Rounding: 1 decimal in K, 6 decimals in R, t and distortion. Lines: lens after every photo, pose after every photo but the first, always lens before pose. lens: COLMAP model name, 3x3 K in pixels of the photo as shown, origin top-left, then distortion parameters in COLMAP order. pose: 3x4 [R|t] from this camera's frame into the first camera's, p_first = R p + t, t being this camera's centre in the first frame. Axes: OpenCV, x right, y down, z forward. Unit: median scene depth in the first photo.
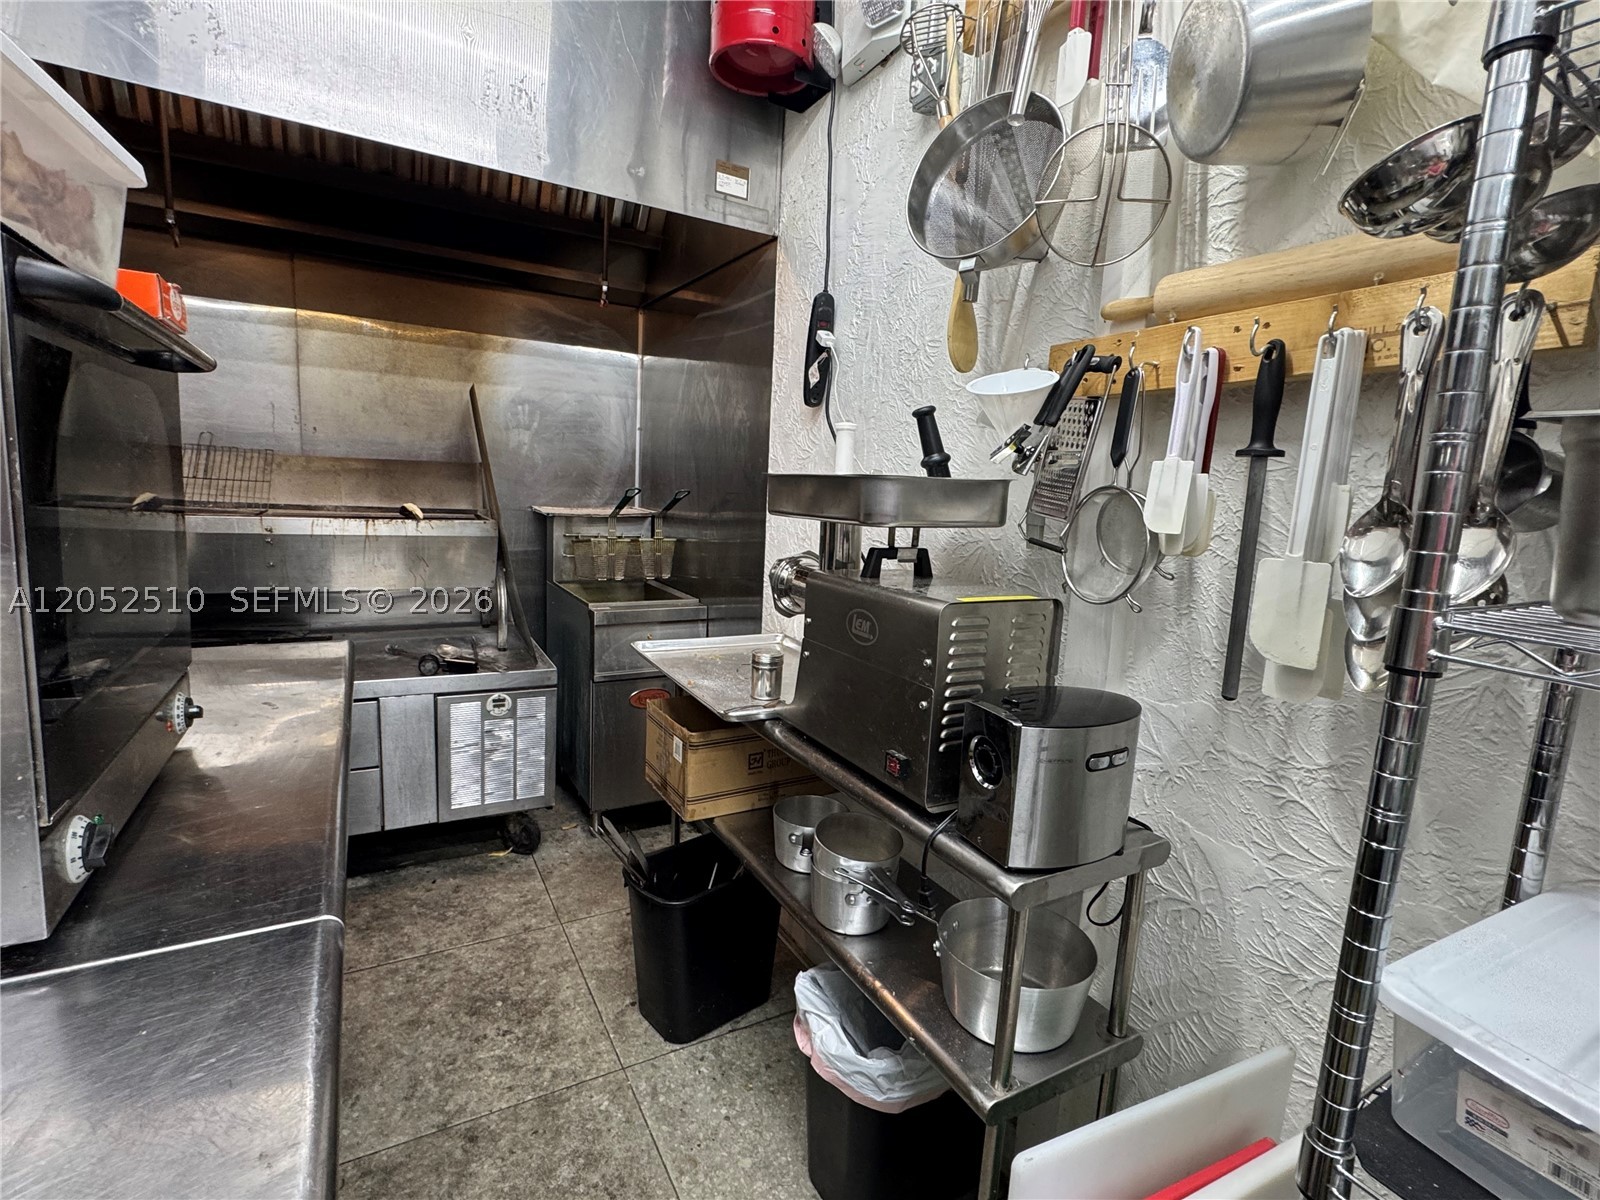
lens RADIAL K [[765.4, 0, 801.9], [0, 765.4, 595.1], [0, 0, 1]] dist [-0.001846, 0.001171]
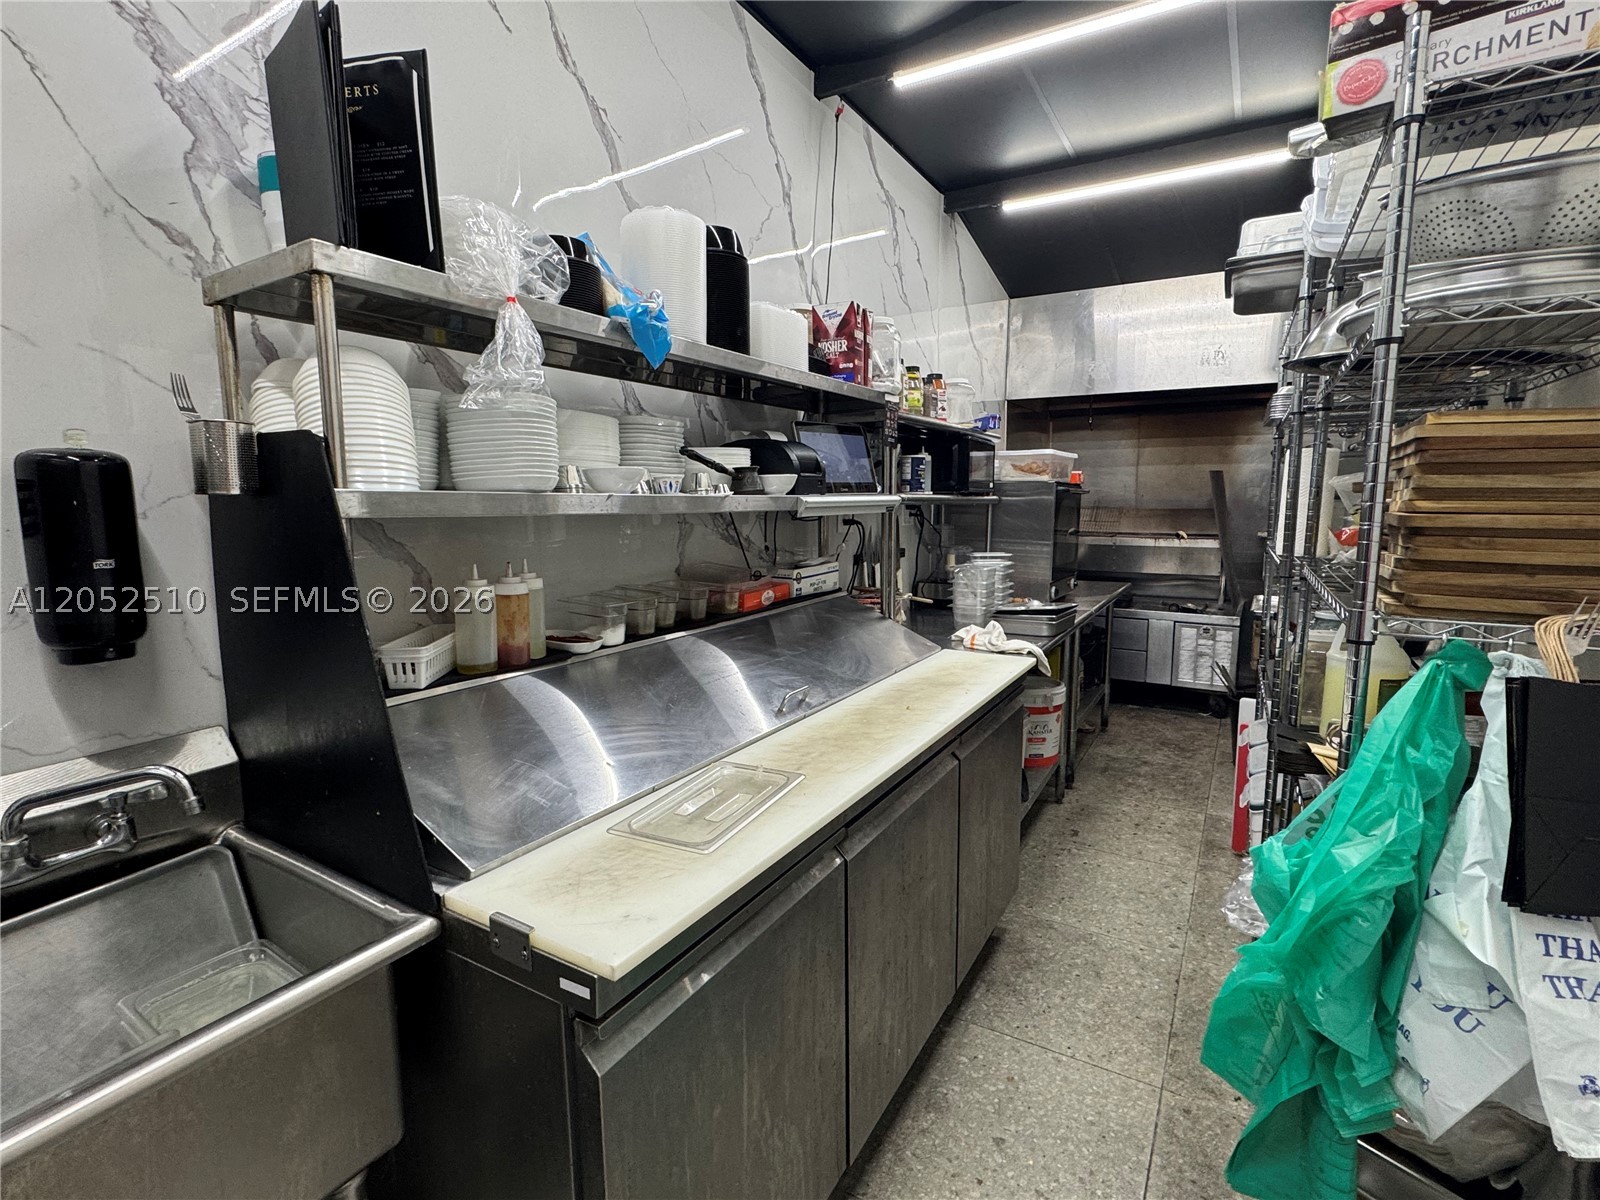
lens RADIAL K [[765.4, 0, 791.5], [0, 765.4, 595.8], [0, 0, 1]] dist [-0.001846, 0.001171]
pose [[0.489782, 0.057847, -0.869924, 0.715845], [-0.096099, 0.995298, 0.012078, 0.117939], [0.866533, 0.077684, 0.493038, -0.820257]]
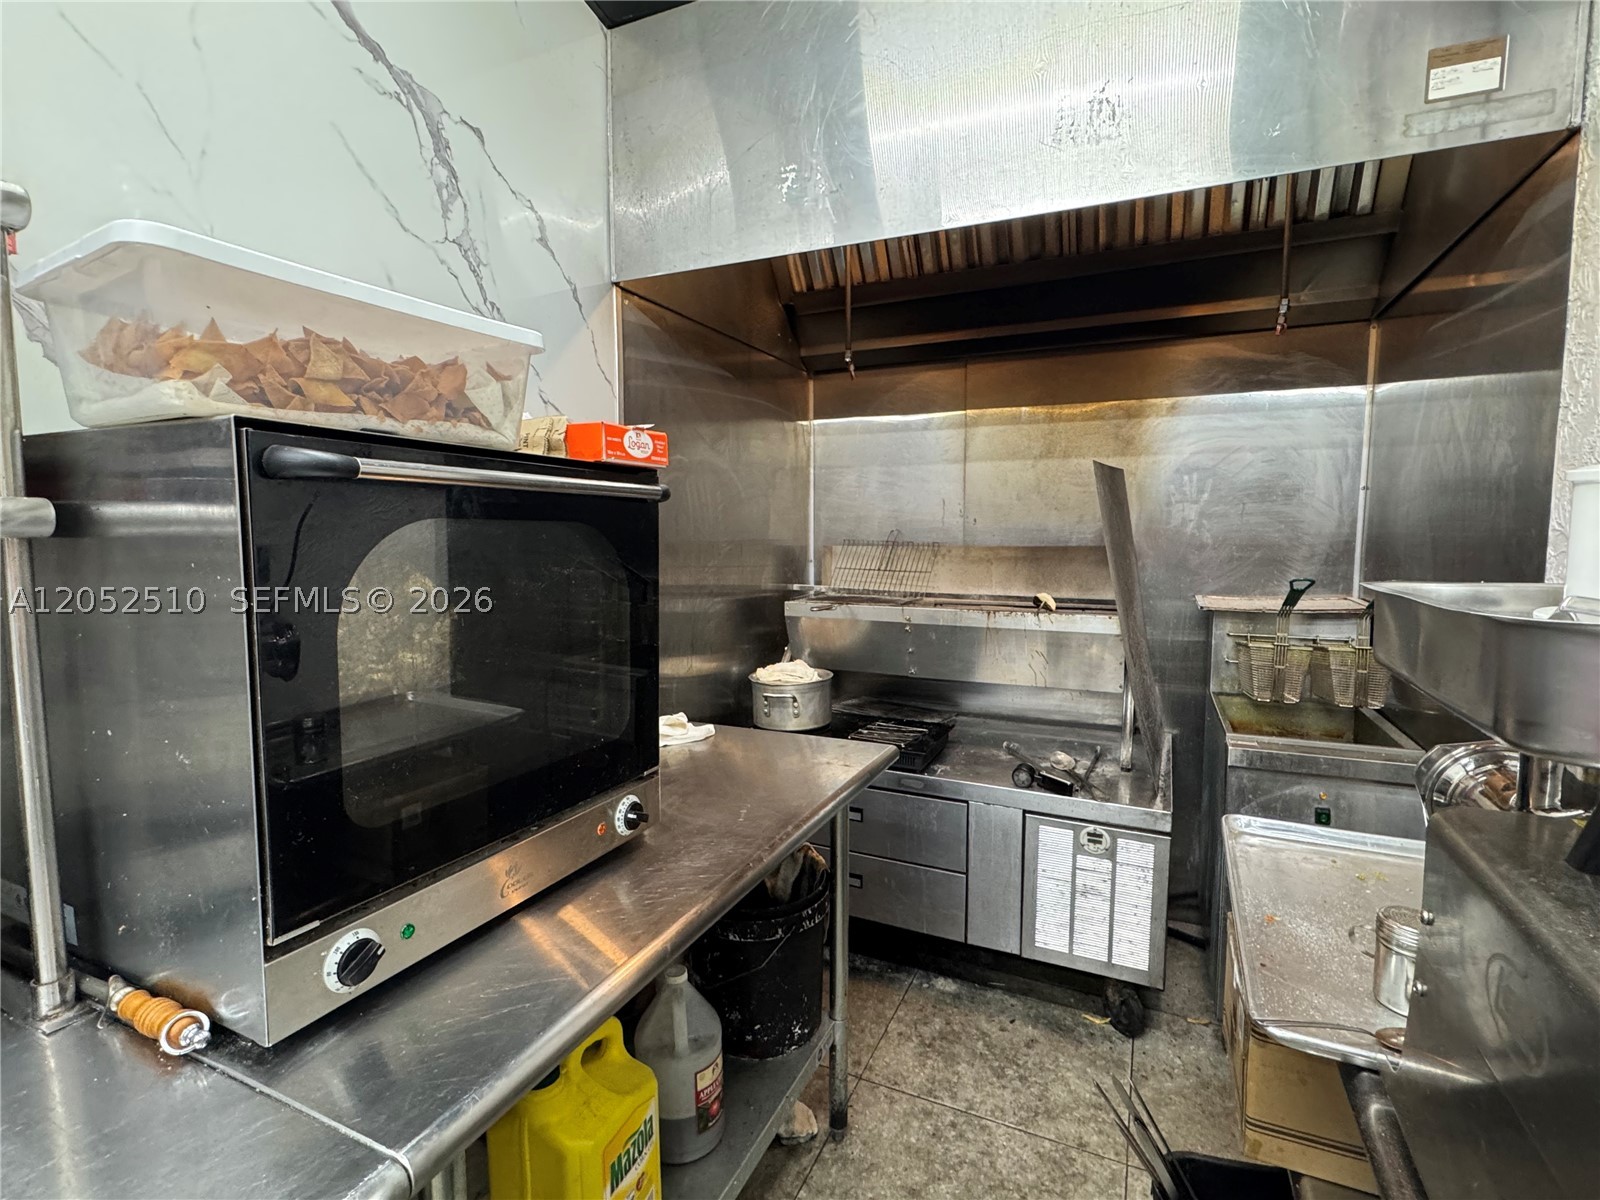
lens RADIAL K [[765.4, 0, 797.5], [0, 765.4, 597.7], [0, 0, 1]] dist [-0.001846, 0.001171]
pose [[0.577751, 0.020630, -0.815952, 0.079421], [-0.089065, 0.995305, -0.037899, -0.052213], [0.811339, 0.094569, 0.576876, 0.215694]]
